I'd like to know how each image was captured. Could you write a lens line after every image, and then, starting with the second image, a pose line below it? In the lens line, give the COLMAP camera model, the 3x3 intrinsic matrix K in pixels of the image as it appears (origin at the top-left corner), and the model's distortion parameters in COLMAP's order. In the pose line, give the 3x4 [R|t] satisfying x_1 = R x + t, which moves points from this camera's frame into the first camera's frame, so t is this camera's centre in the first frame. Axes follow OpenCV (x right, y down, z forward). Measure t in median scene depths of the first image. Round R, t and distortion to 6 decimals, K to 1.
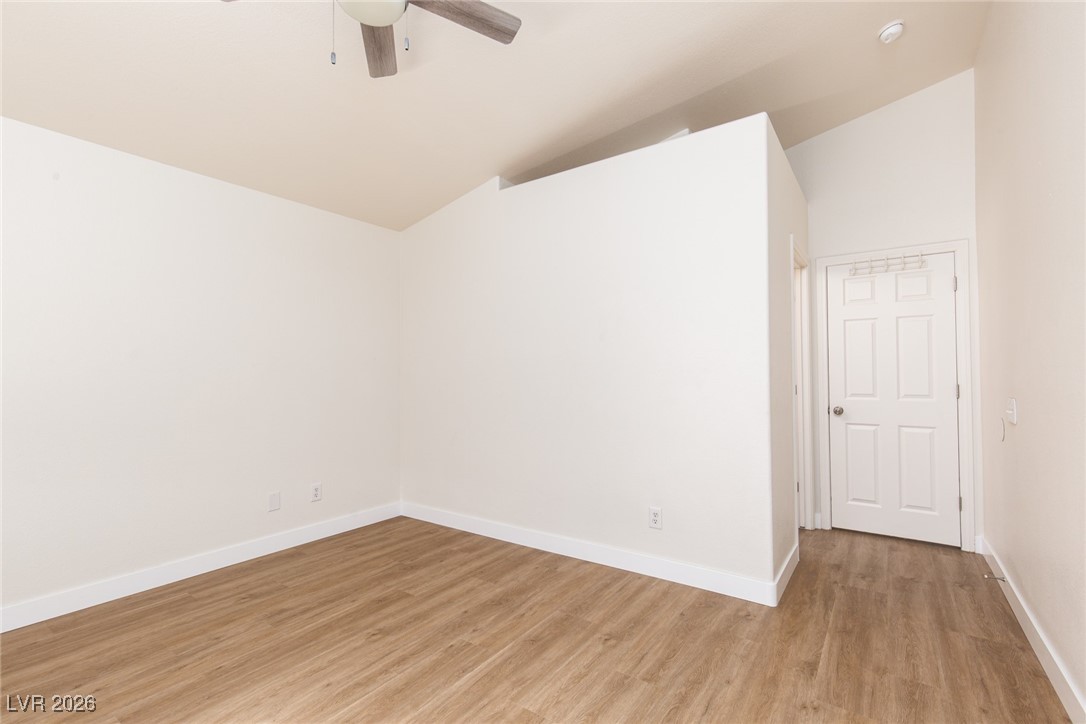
lens RADIAL K [[497.7, 0, 545.3], [0, 497.7, 366.4], [0, 0, 1]] dist [-0.005089, -0.000311]
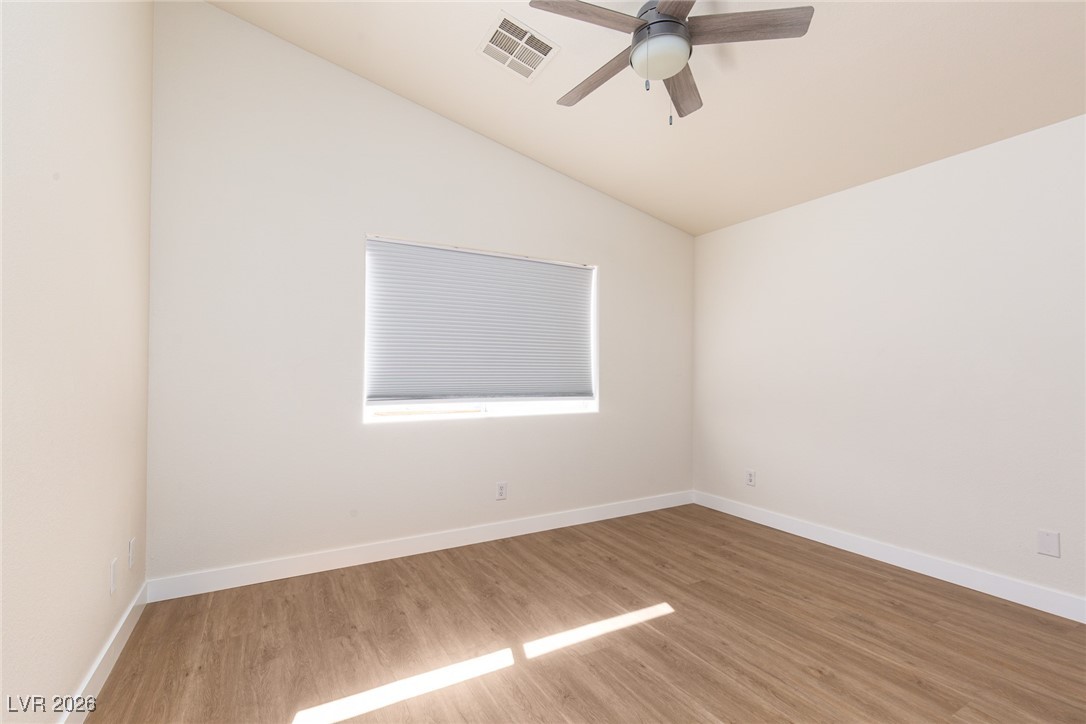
lens RADIAL K [[497.7, 0, 541.9], [0, 497.7, 365.2], [0, 0, 1]] dist [-0.005089, -0.000311]
pose [[-0.446596, -0.004827, -0.894723, 0.568370], [0.012904, 0.999847, -0.011835, 0.009774], [0.894643, -0.016831, -0.446465, 0.846552]]
